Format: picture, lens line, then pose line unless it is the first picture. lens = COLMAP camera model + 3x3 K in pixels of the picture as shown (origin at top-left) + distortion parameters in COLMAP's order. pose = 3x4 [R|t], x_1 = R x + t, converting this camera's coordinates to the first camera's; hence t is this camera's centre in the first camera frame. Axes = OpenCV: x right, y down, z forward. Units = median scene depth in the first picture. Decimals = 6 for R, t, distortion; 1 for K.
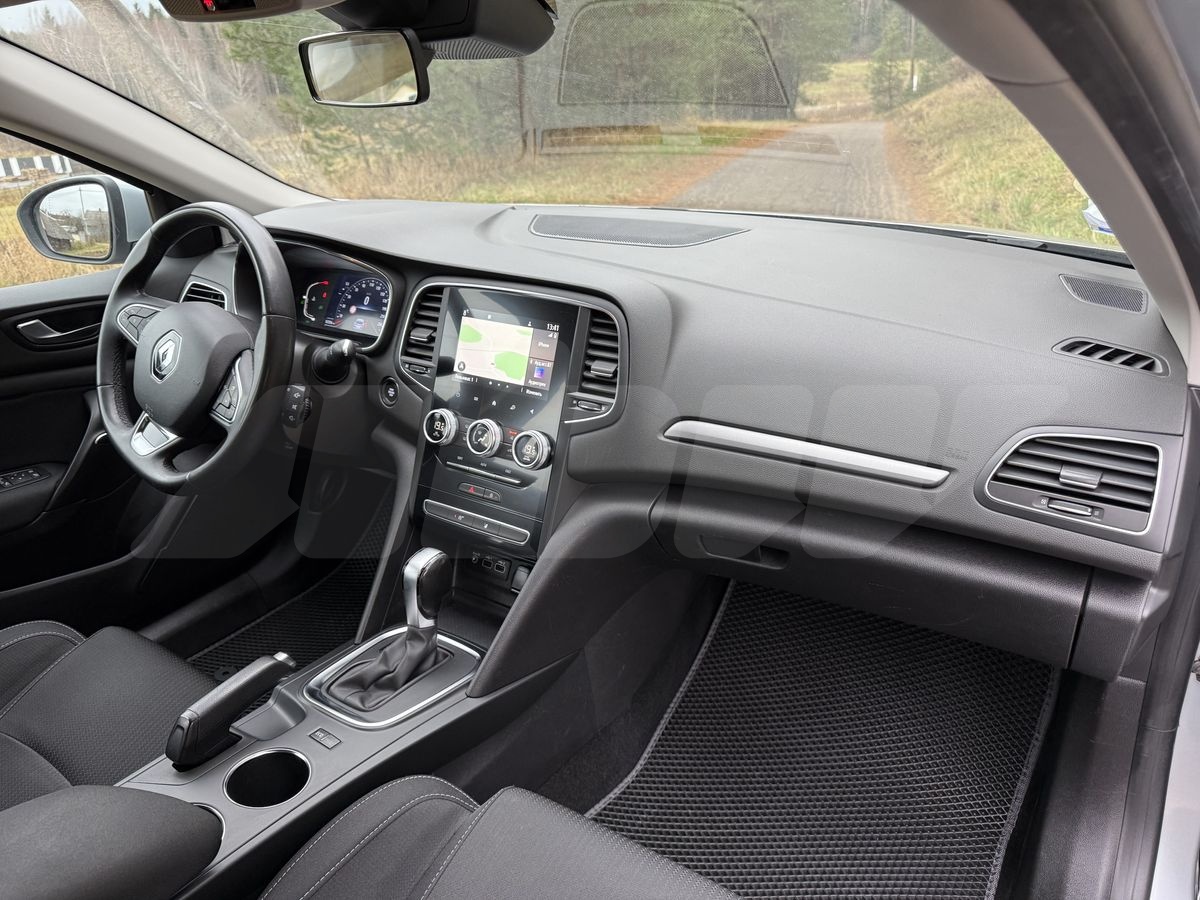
lens RADIAL K [[908.7, 0, 595.5], [0, 908.7, 453.2], [0, 0, 1]] dist [0.033340, -0.051436]
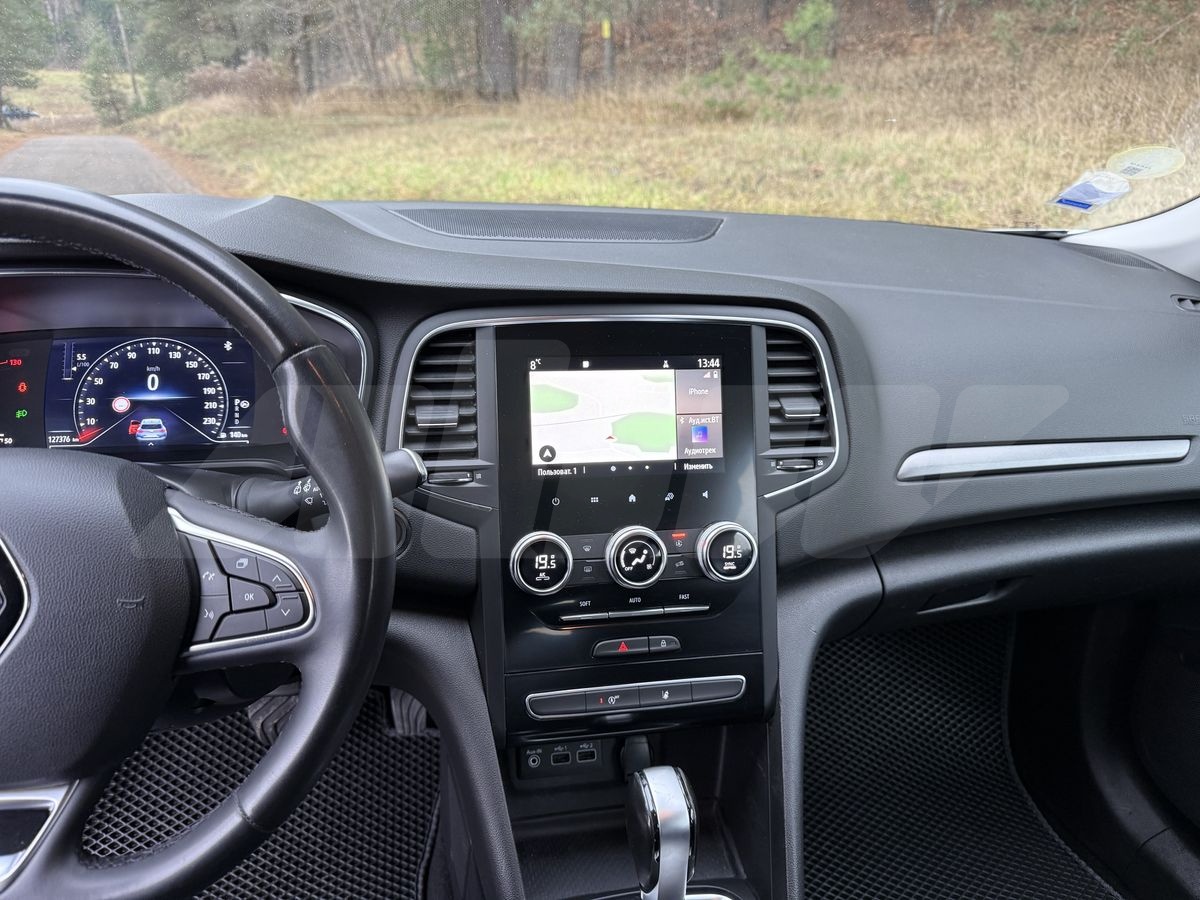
lens RADIAL K [[908.7, 0, 602.4], [0, 908.7, 440.4], [0, 0, 1]] dist [0.033340, -0.051436]
pose [[0.688429, -0.199694, 0.697272, -0.541628], [0.224372, 0.972830, 0.057085, -0.131639], [-0.689726, 0.117150, 0.714530, 0.559326]]
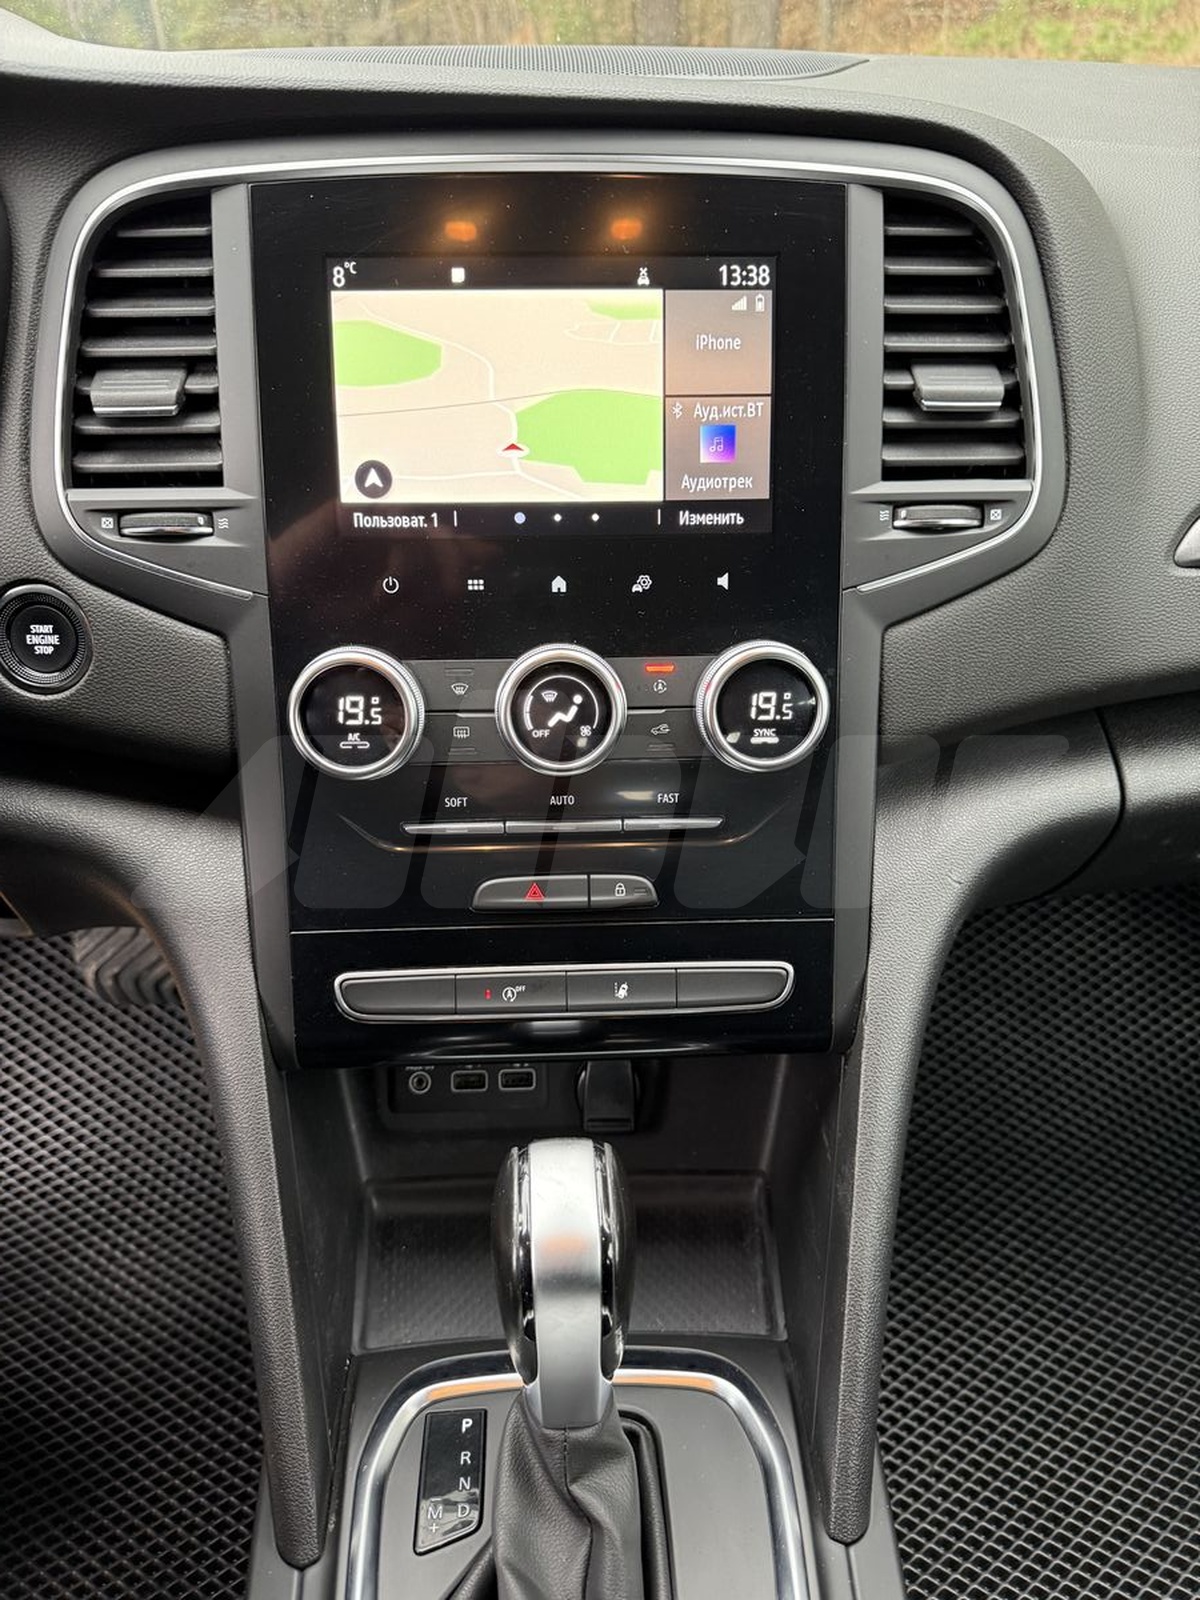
lens RADIAL K [[1211.5, 0, 598.9], [0, 1211.5, 828.1], [0, 0, 1]] dist [0.033340, -0.051436]
pose [[0.804964, -0.287082, 0.519247, -0.318850], [0.214650, 0.956777, 0.196223, -0.053132], [-0.553135, -0.046496, 0.831793, 0.660045]]
